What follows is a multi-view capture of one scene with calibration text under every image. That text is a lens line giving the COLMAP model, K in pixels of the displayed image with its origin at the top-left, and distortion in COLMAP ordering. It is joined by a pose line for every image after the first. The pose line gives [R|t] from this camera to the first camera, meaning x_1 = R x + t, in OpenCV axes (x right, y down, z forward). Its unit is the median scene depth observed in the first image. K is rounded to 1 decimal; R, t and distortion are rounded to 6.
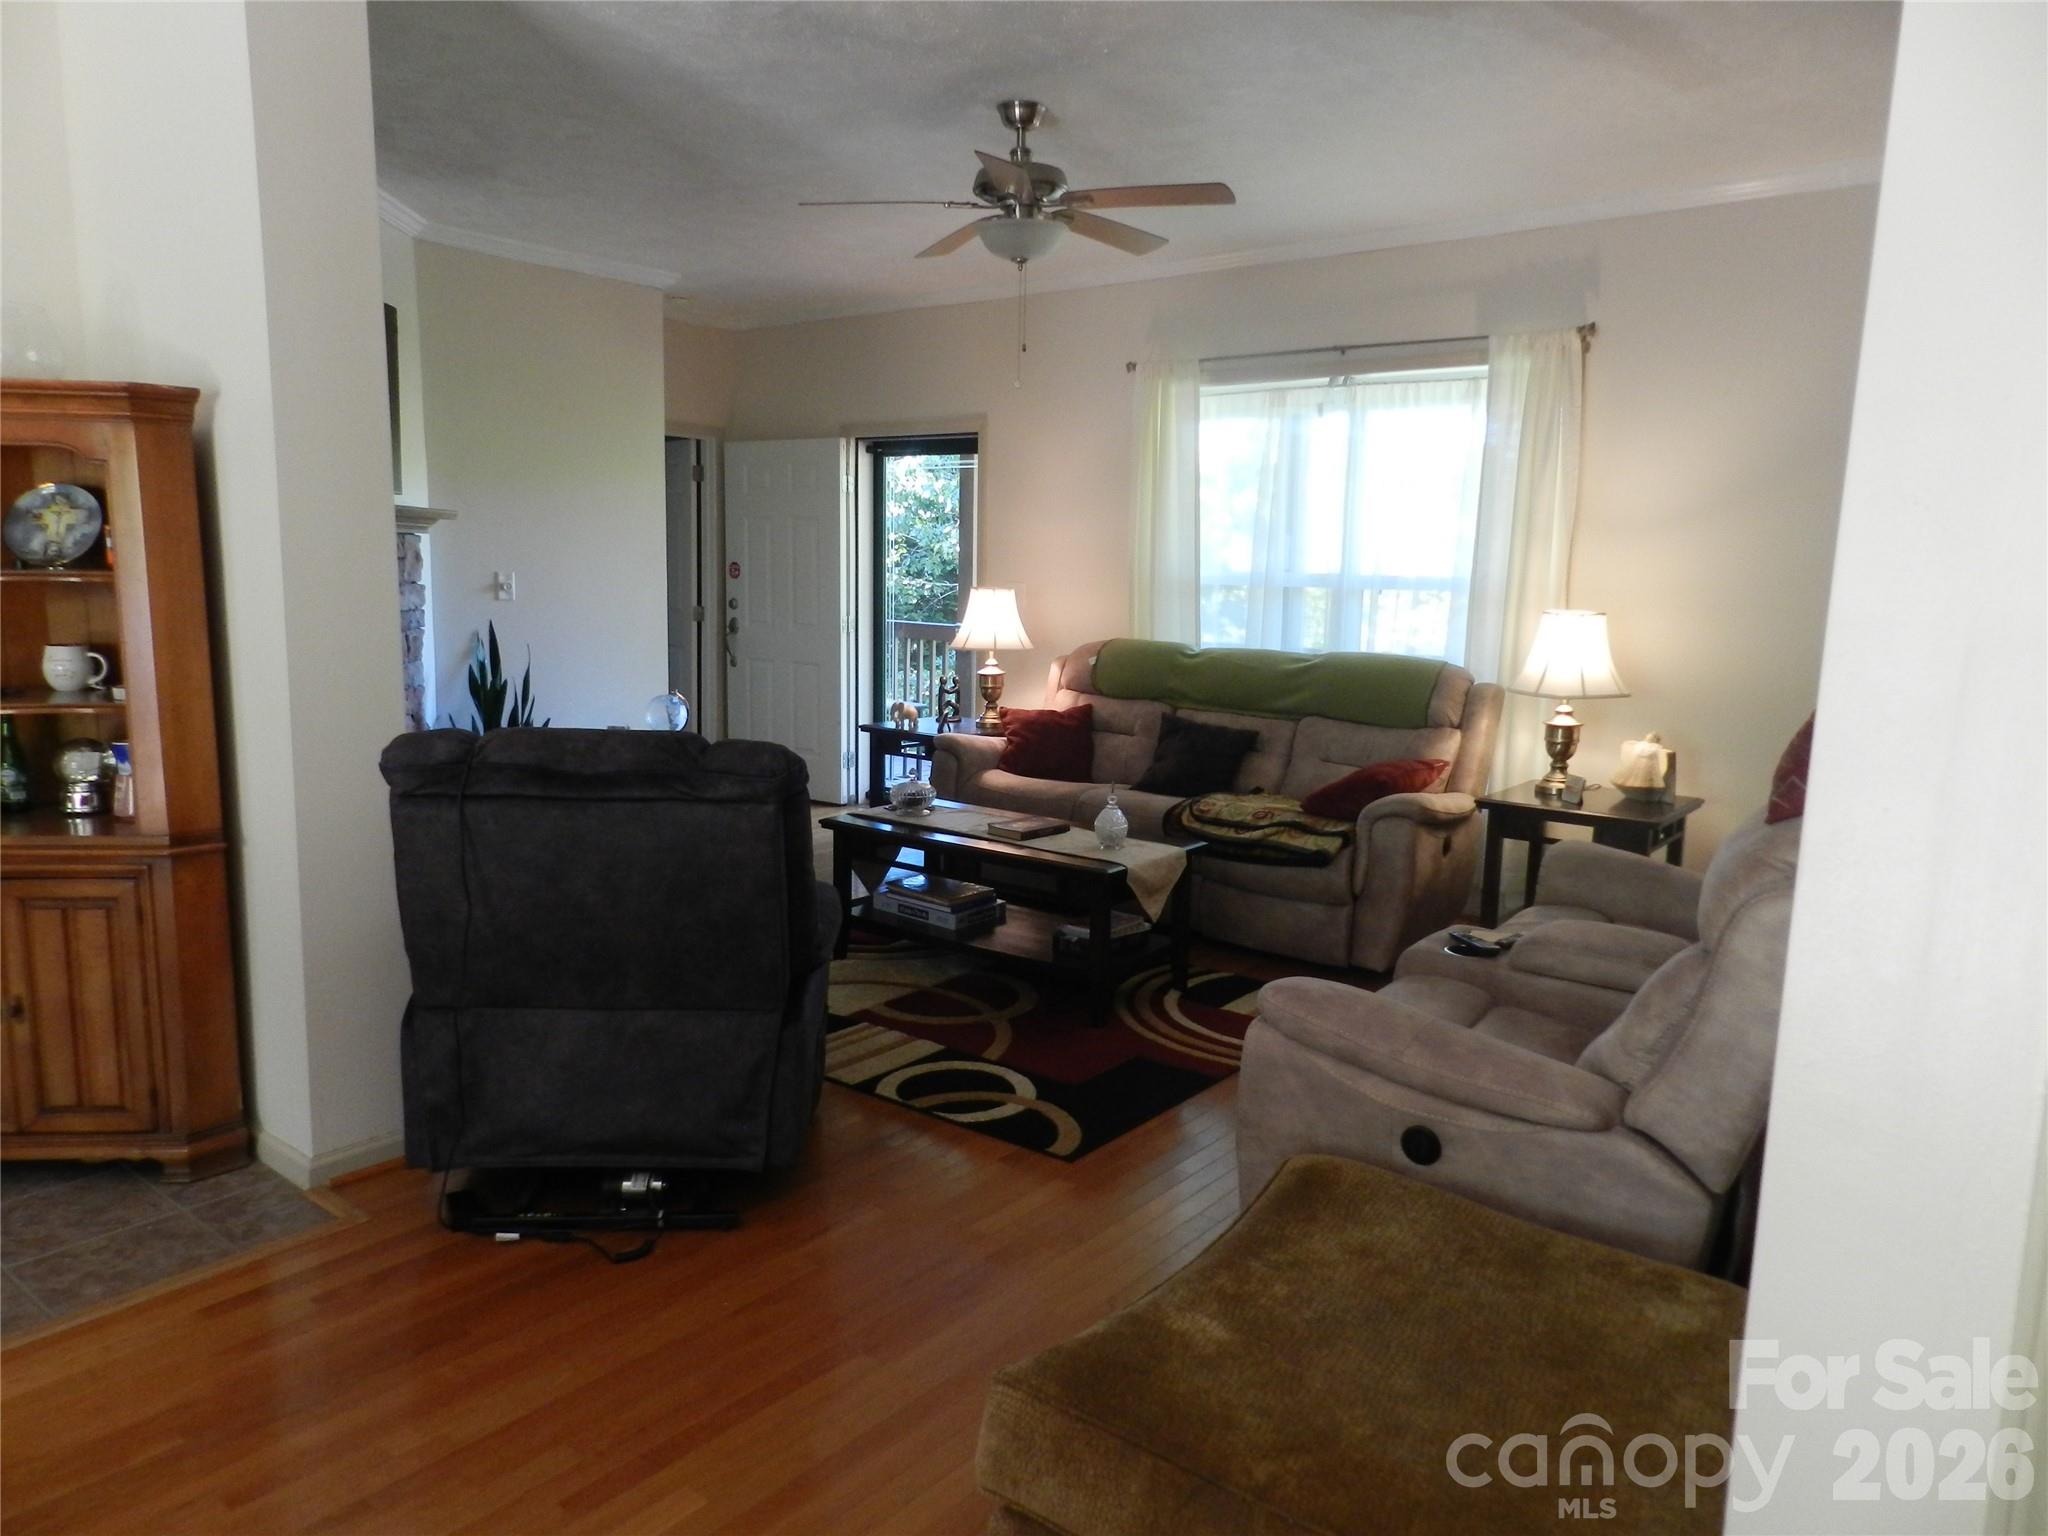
lens RADIAL K [[1394.9, 0, 1021.7], [0, 1394.9, 771.8], [0, 0, 1]] dist [0.025442, -0.003799]
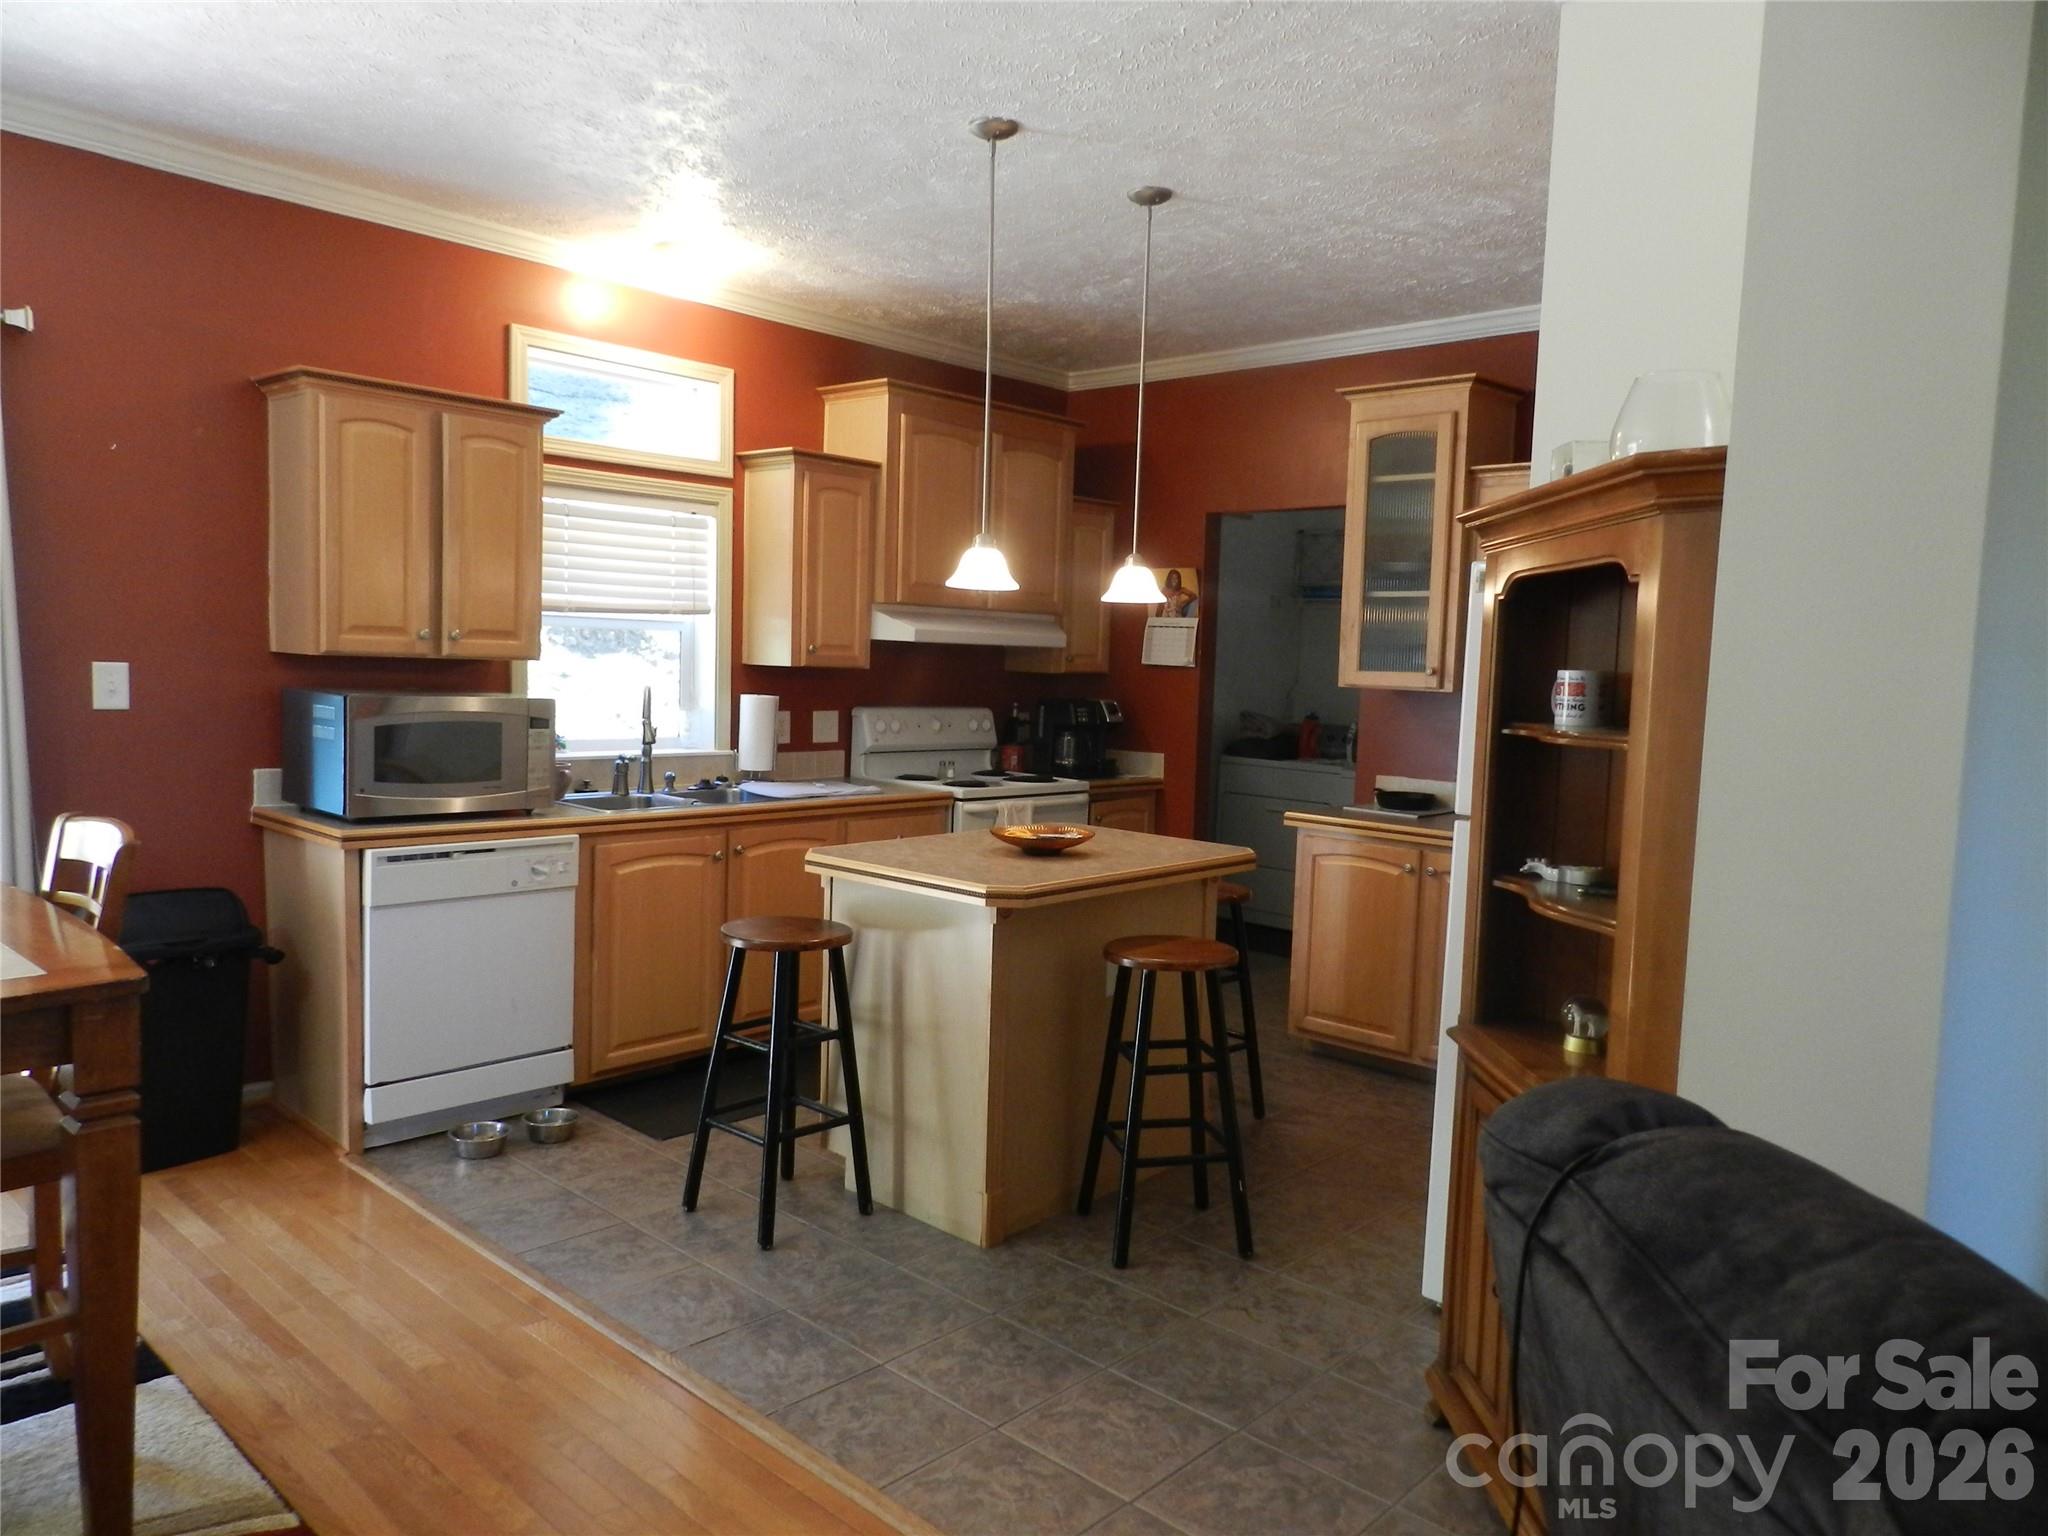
lens RADIAL K [[1394.9, 0, 1026.0], [0, 1394.9, 773.0], [0, 0, 1]] dist [0.025442, -0.003799]
pose [[-0.071541, 0.059231, -0.995677, 0.032887], [-0.190318, 0.979085, 0.071919, -0.081264], [0.979112, 0.194641, -0.058772, 0.518472]]
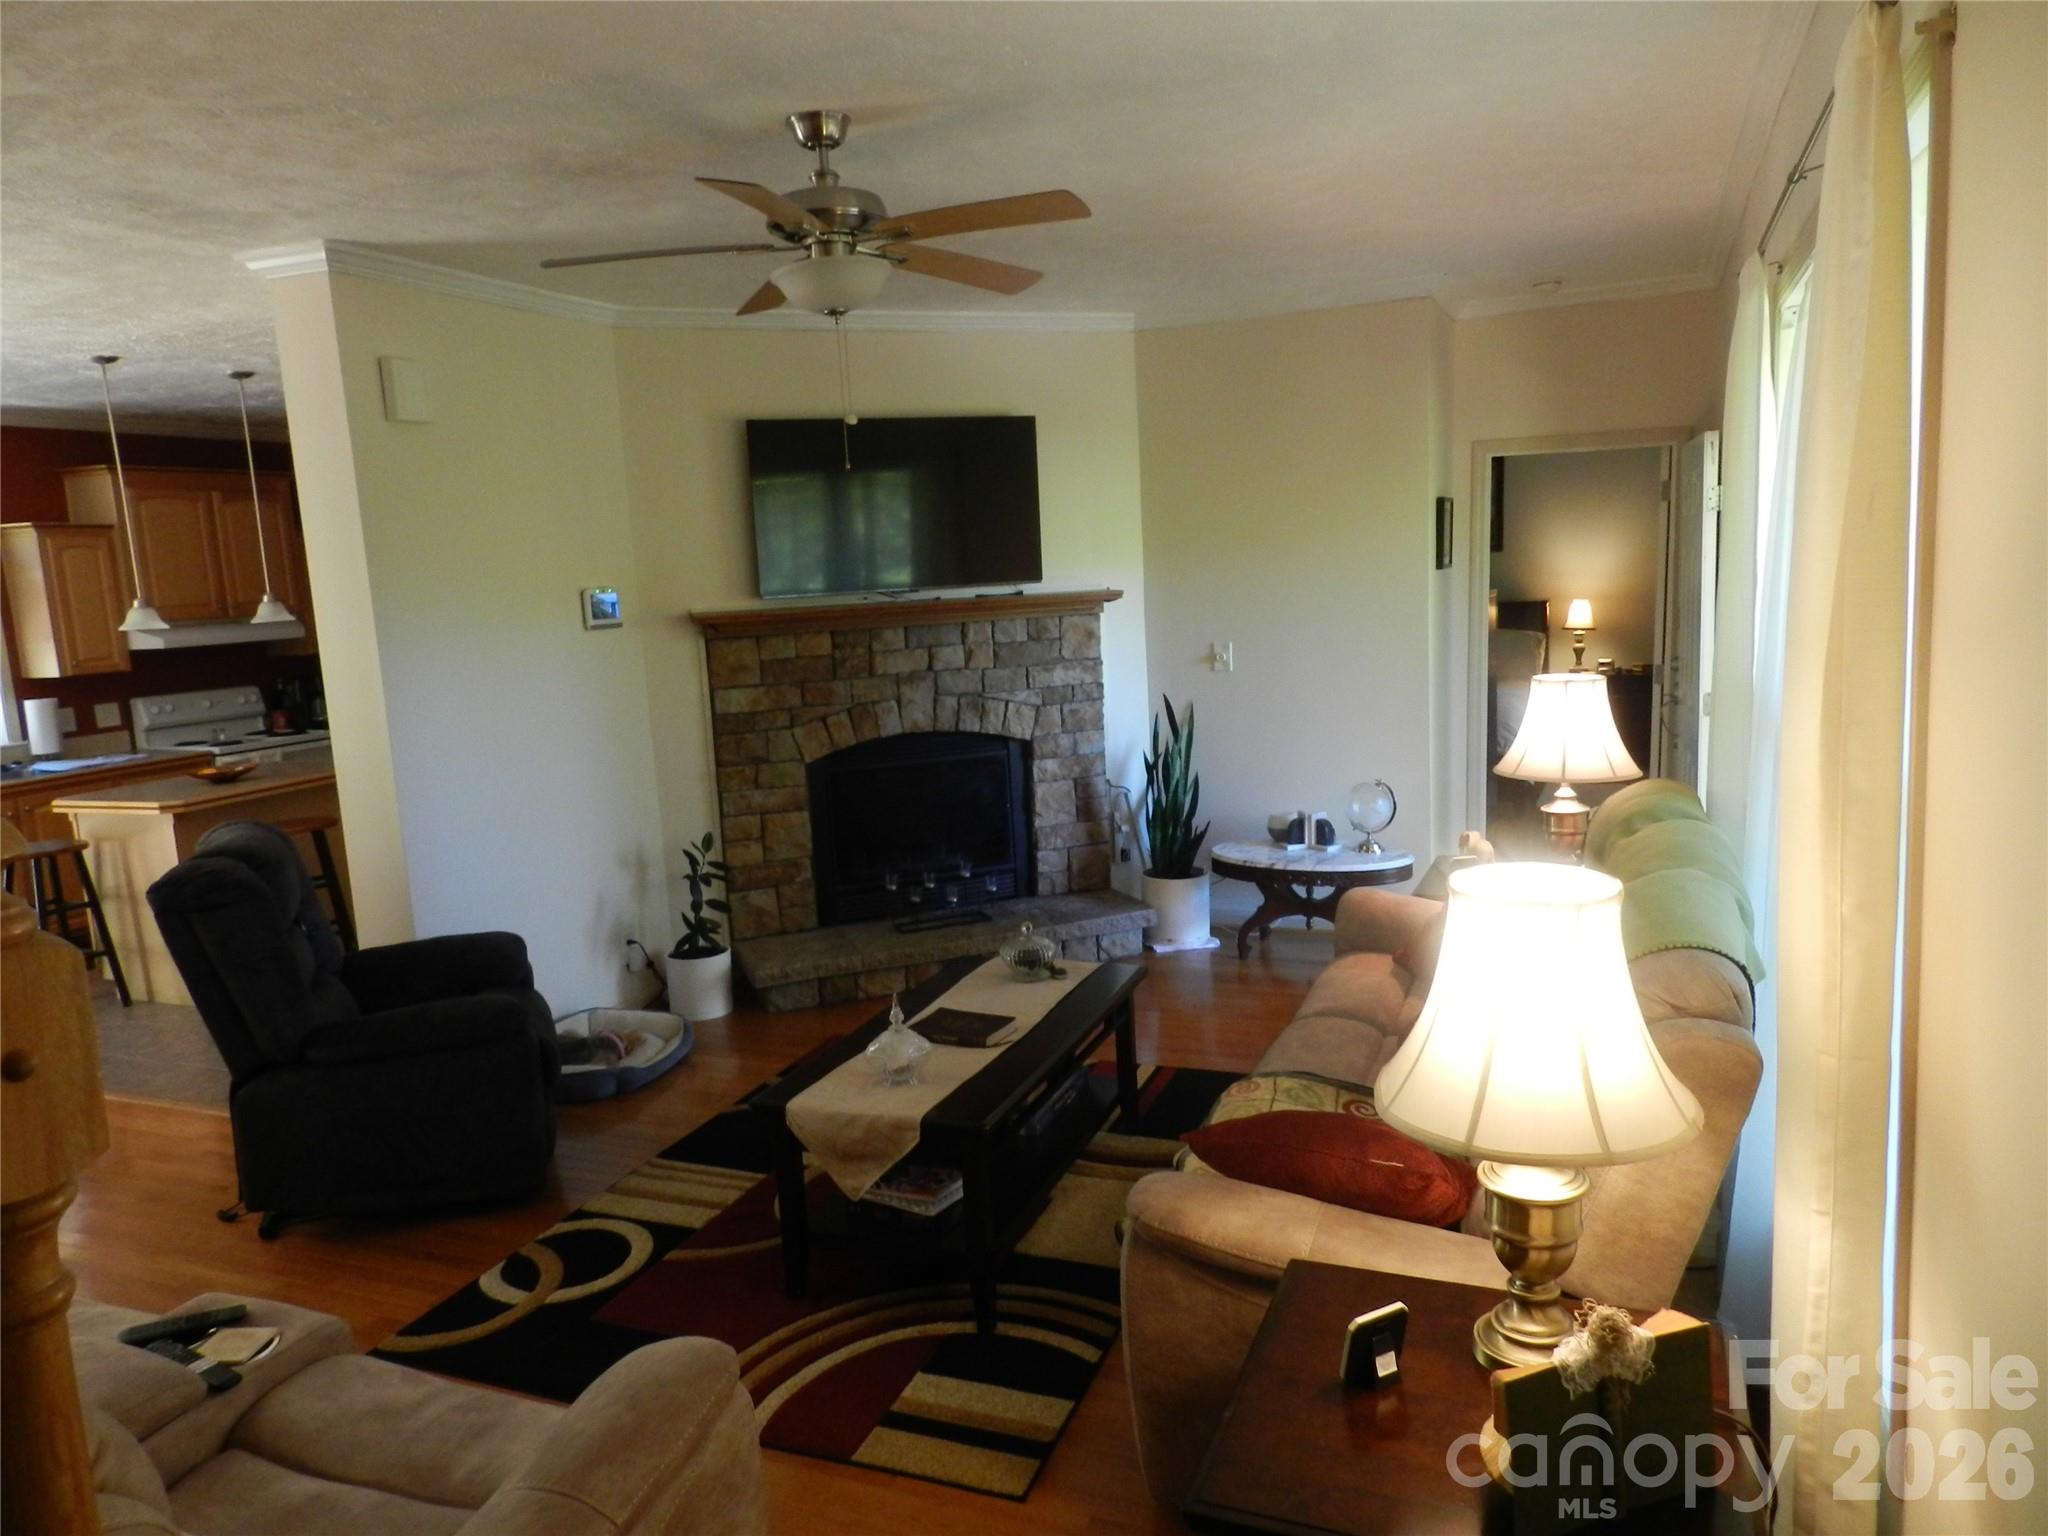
lens RADIAL K [[1394.9, 0, 1022.7], [0, 1394.9, 771.6], [0, 0, 1]] dist [0.025442, -0.003799]
pose [[0.266645, 0.106729, -0.957867, 0.793768], [-0.089823, 0.992276, 0.085559, -0.181983], [0.959600, 0.063225, 0.274172, 0.885328]]
